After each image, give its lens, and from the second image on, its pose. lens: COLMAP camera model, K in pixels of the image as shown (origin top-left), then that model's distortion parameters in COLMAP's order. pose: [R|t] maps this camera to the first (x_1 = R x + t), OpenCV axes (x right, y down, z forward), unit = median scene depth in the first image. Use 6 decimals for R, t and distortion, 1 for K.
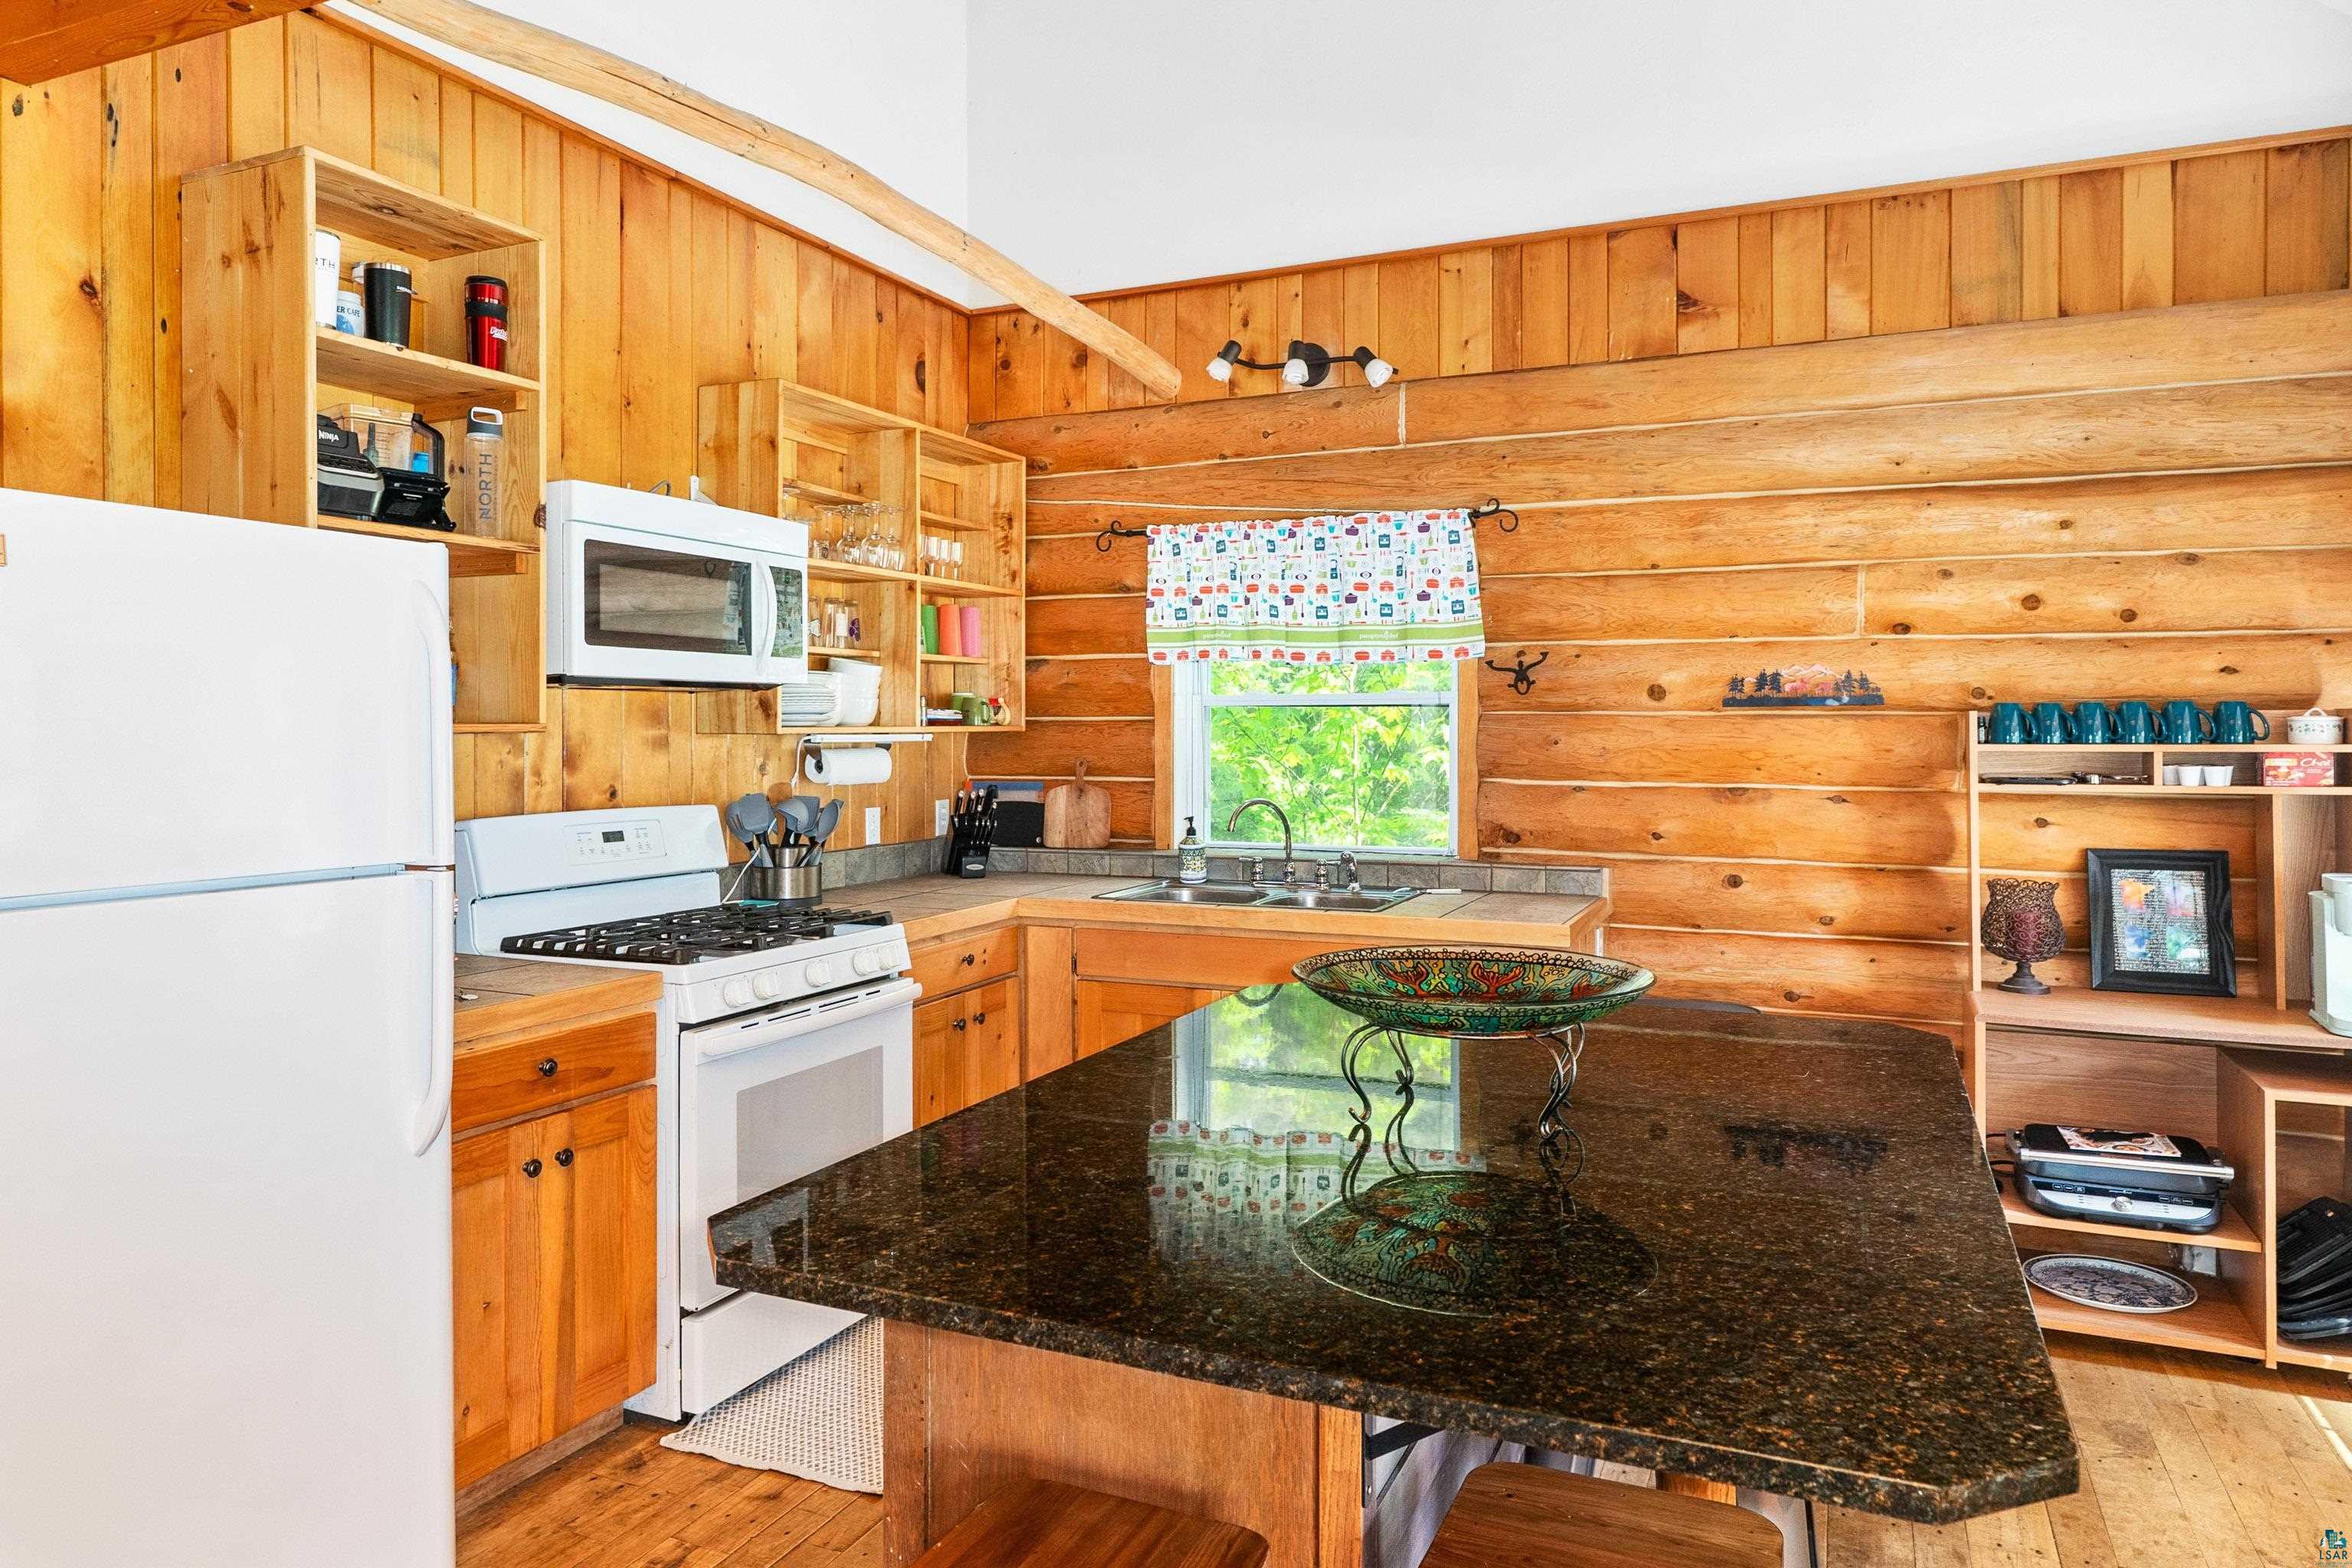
lens RADIAL K [[1492.5, 0, 1161.0], [0, 1492.5, 733.1], [0, 0, 1]] dist [-0.003746, 0.004693]
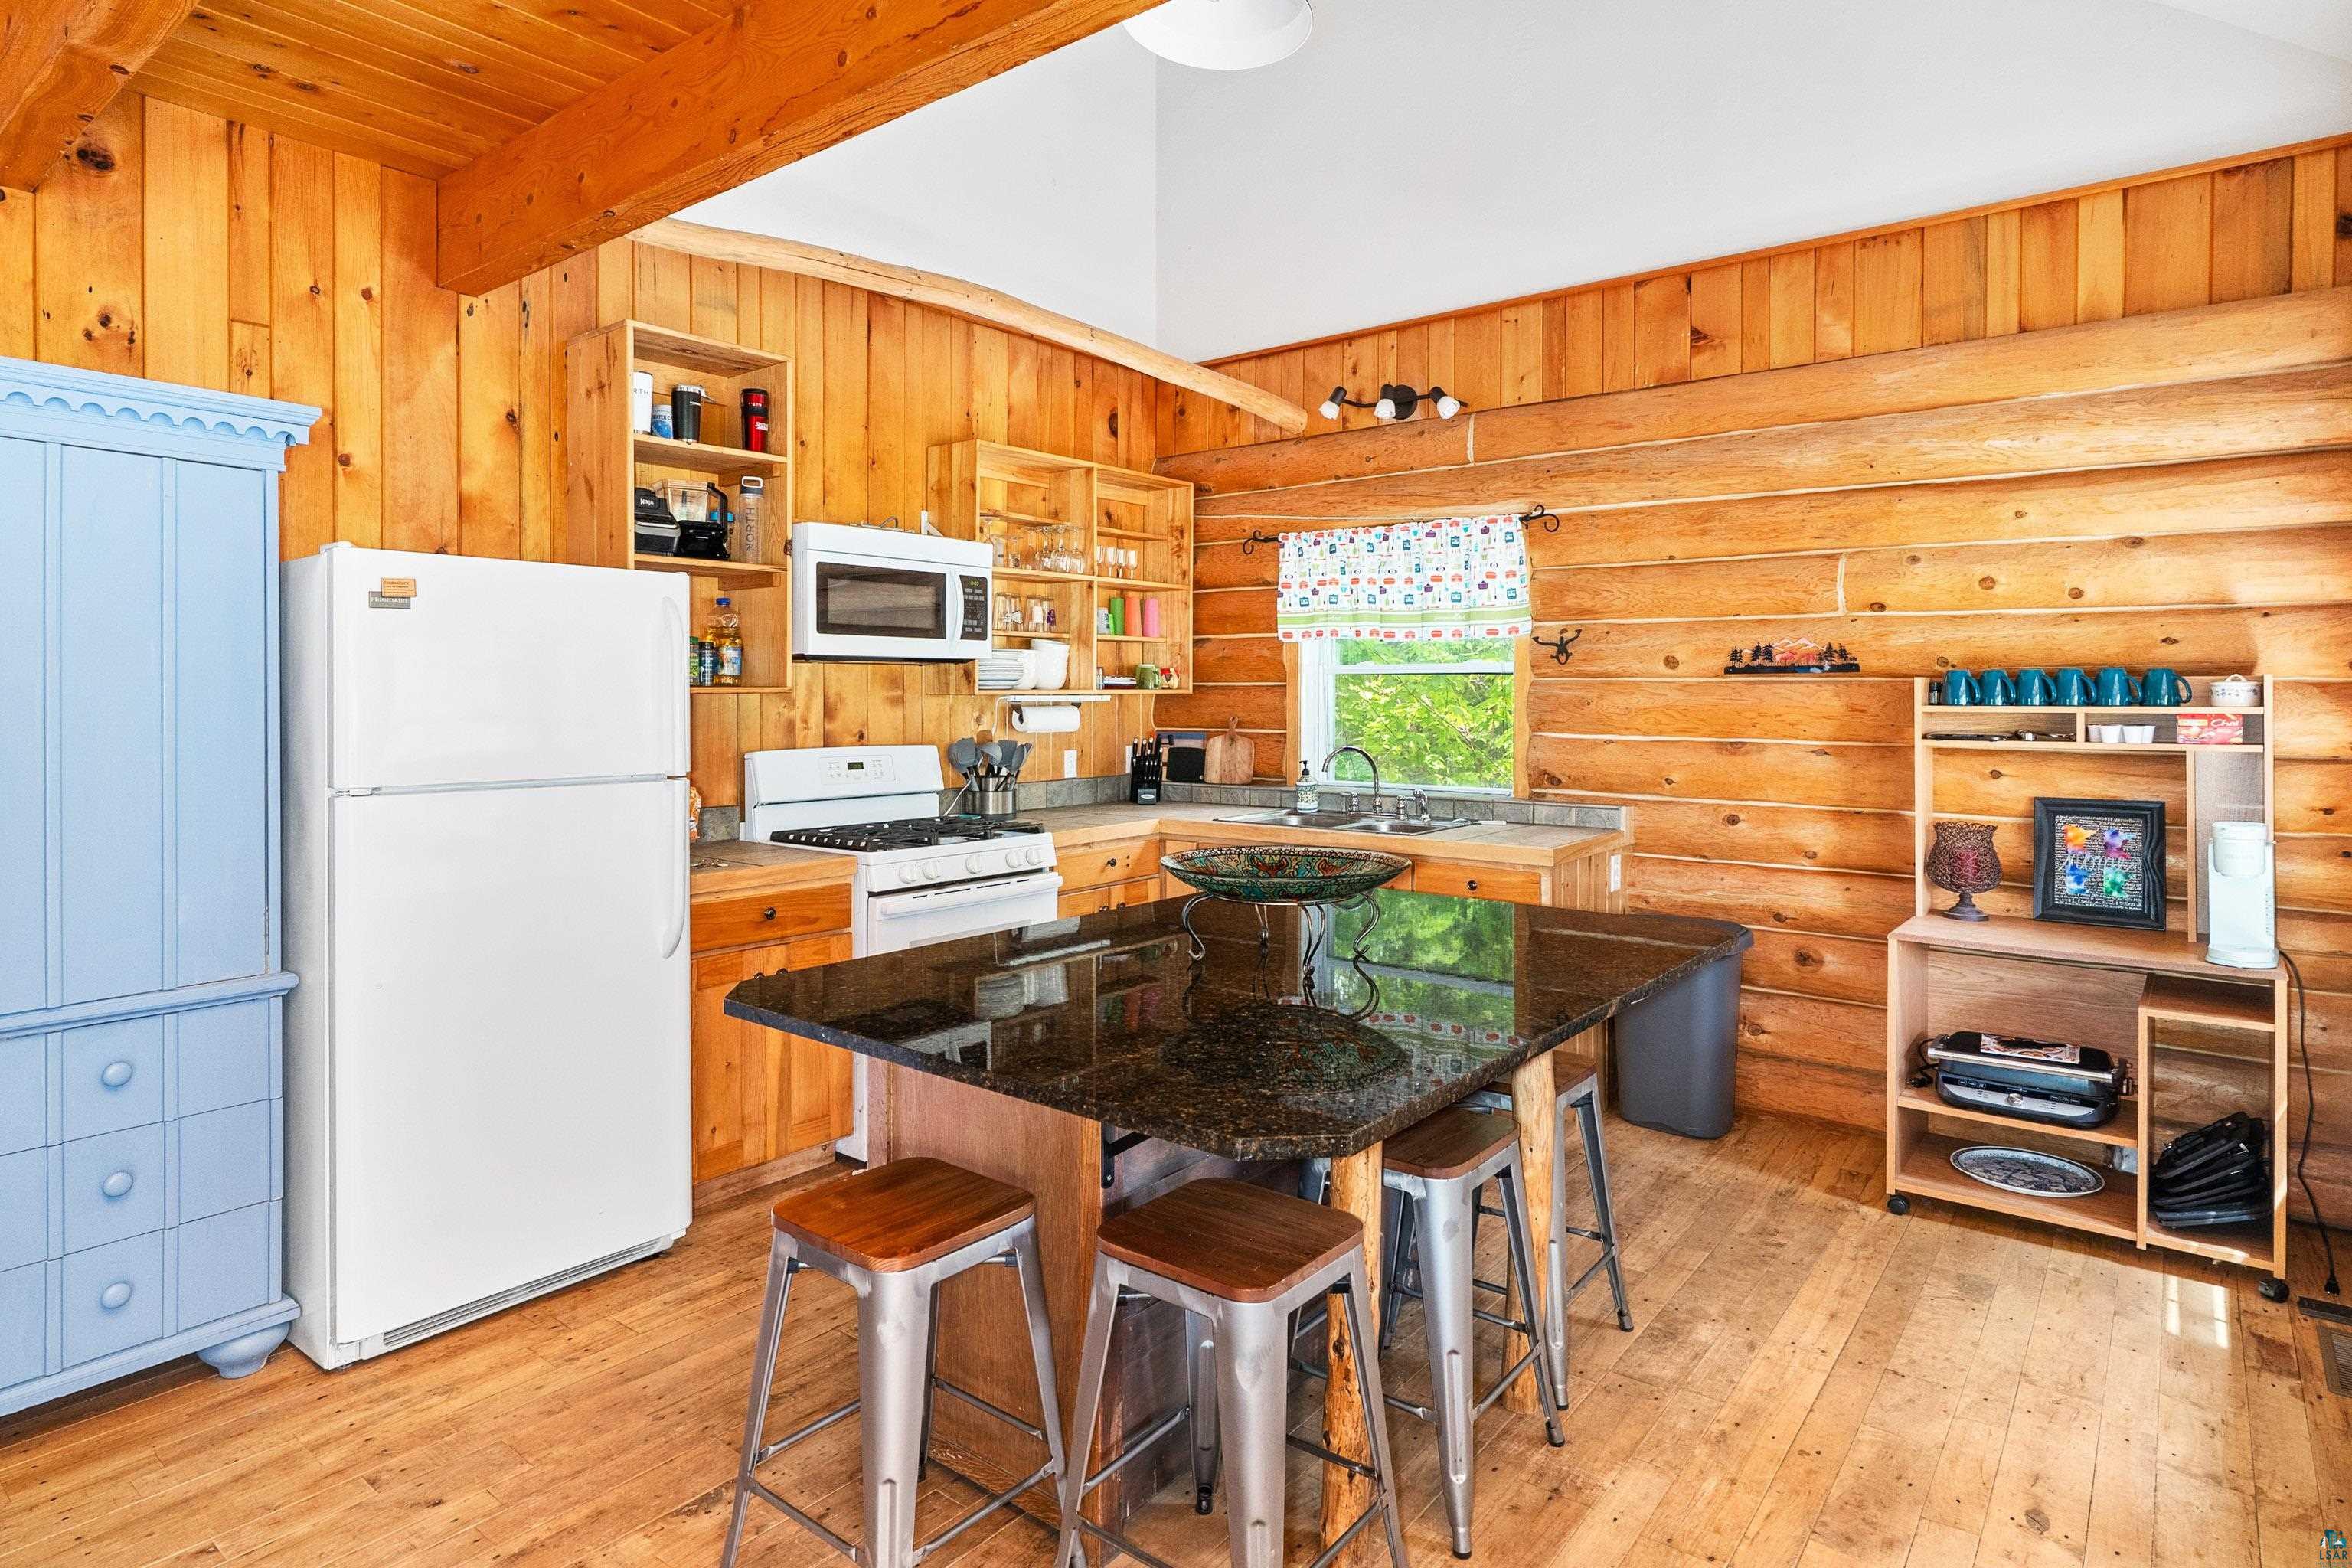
lens RADIAL K [[1271.5, 0, 1160.0], [0, 1271.5, 706.5], [0, 0, 1]] dist [-0.005764, 0.001991]
pose [[0.968544, 0.004346, -0.248806, 0.196218], [-0.002383, 0.999964, 0.008194, 0.001153], [0.248832, -0.007343, 0.968519, -0.102176]]
